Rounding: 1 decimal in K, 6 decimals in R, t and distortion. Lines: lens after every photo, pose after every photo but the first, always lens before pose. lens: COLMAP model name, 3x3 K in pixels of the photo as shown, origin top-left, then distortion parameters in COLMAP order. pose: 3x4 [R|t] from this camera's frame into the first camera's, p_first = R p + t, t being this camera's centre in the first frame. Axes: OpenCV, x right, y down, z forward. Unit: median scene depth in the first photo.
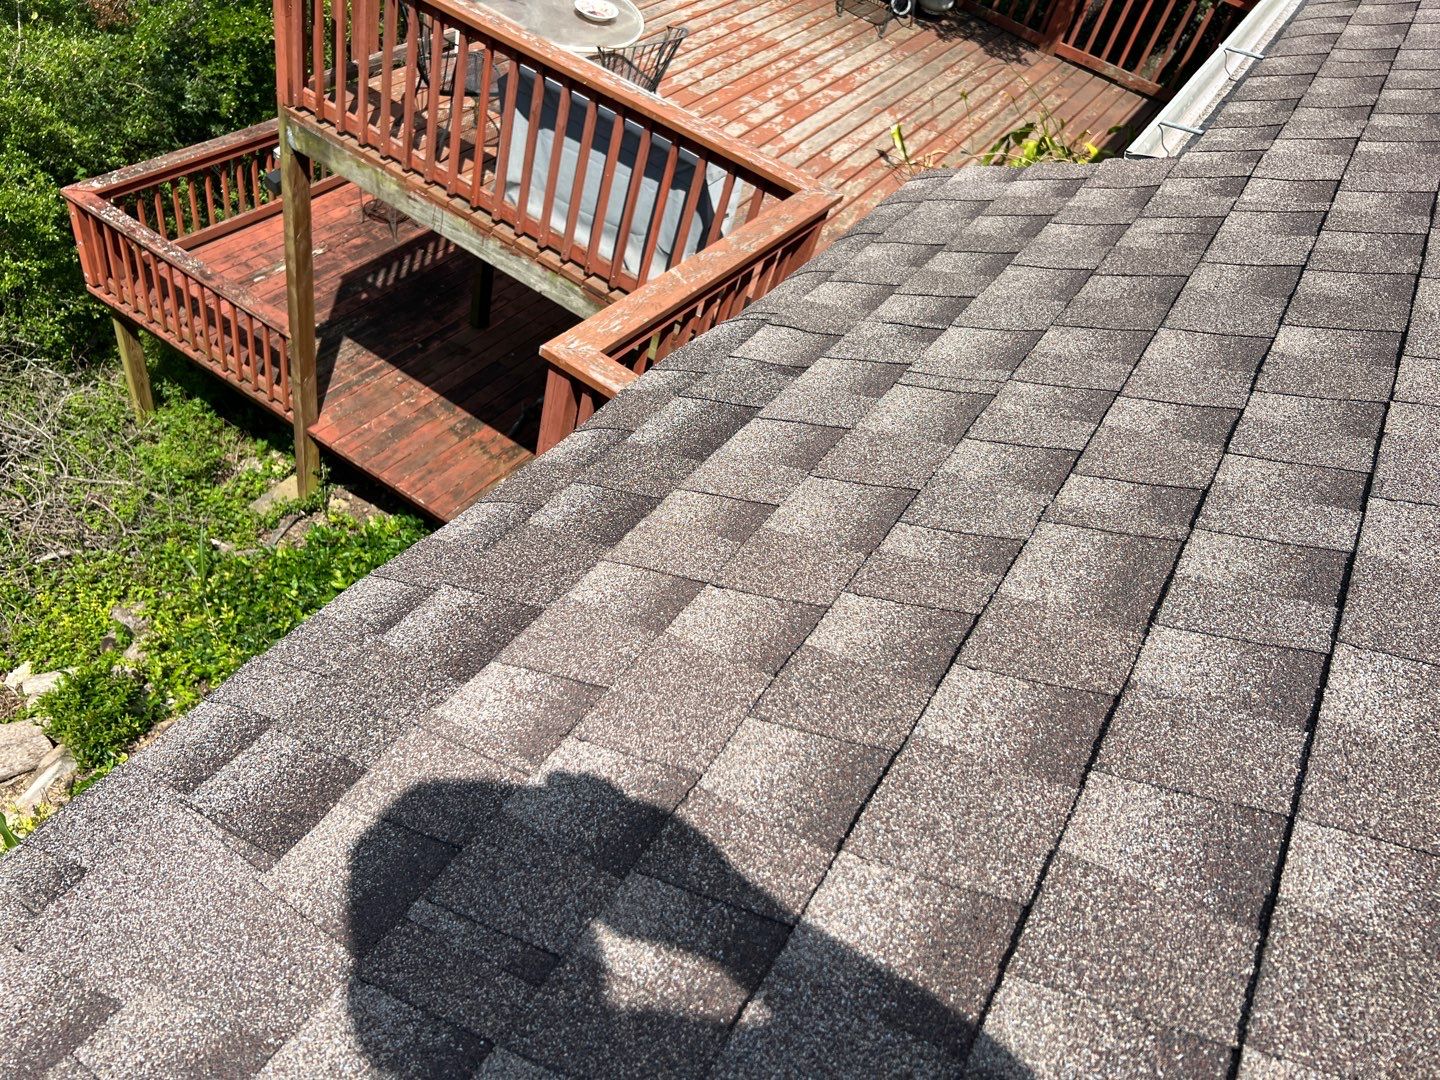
lens RADIAL K [[1158.8, 0, 720.0], [0, 1158.8, 540.0], [0, 0, 1]] dist [0.010838, 0.013341]
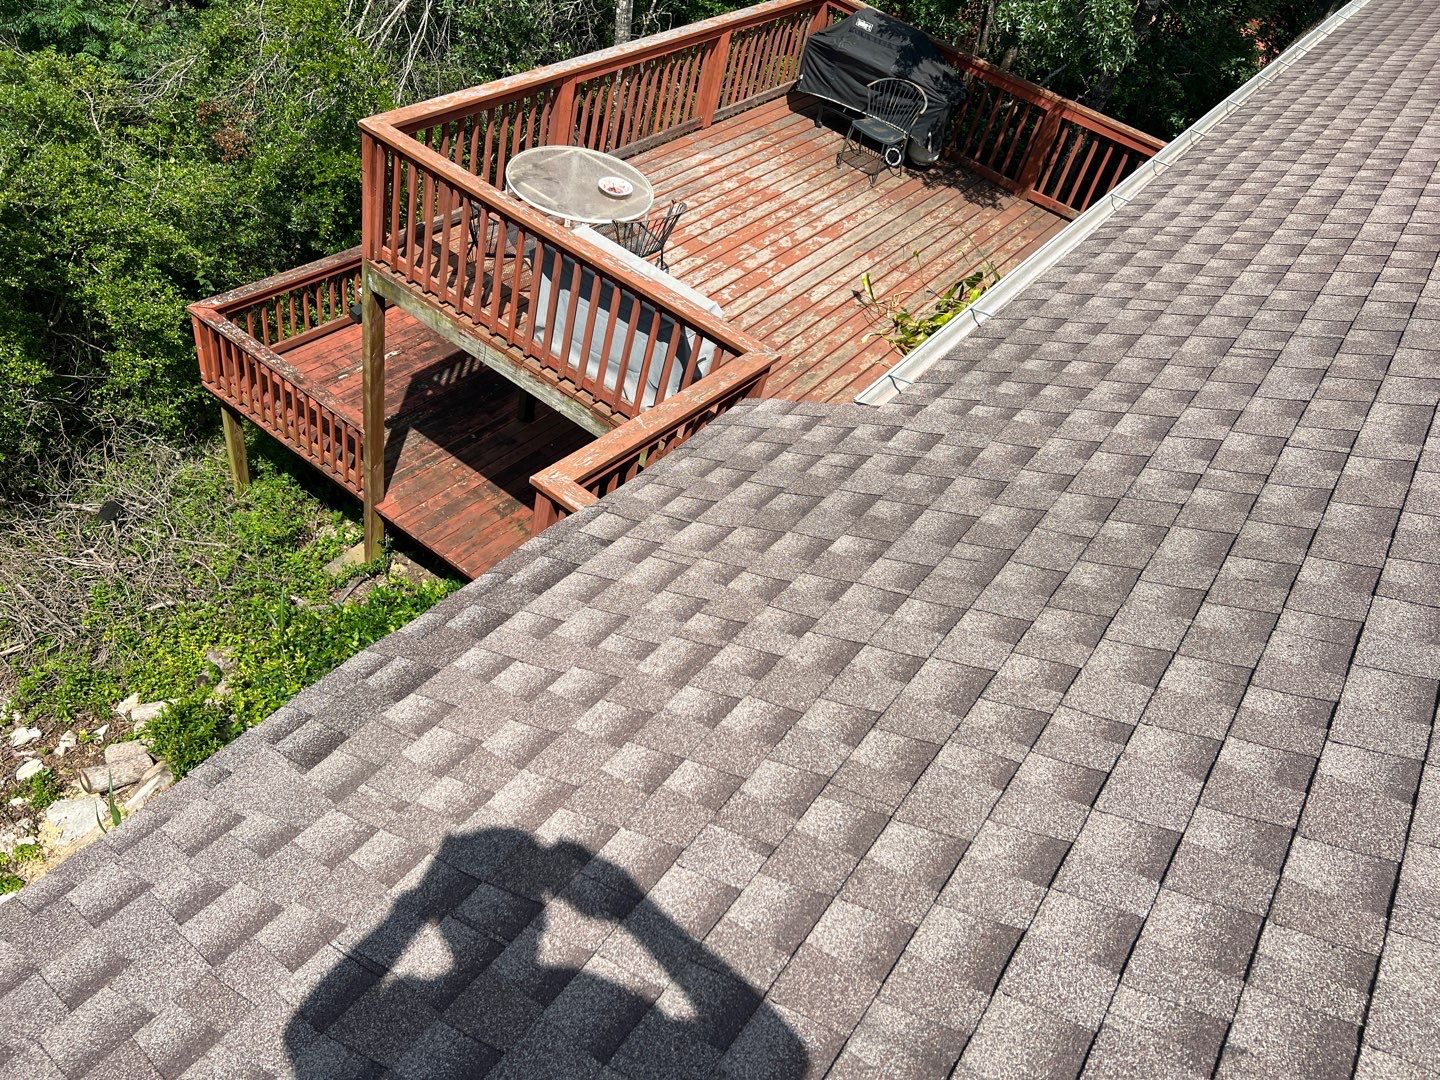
lens RADIAL K [[1123.3, 0, 720.3], [0, 1123.3, 528.0], [0, 0, 1]] dist [0.053203, -0.061142]
pose [[0.998189, 0.030655, -0.051761, 0.065979], [-0.033905, 0.997429, -0.063134, -0.012374], [0.049693, 0.064774, 0.996662, -0.152351]]
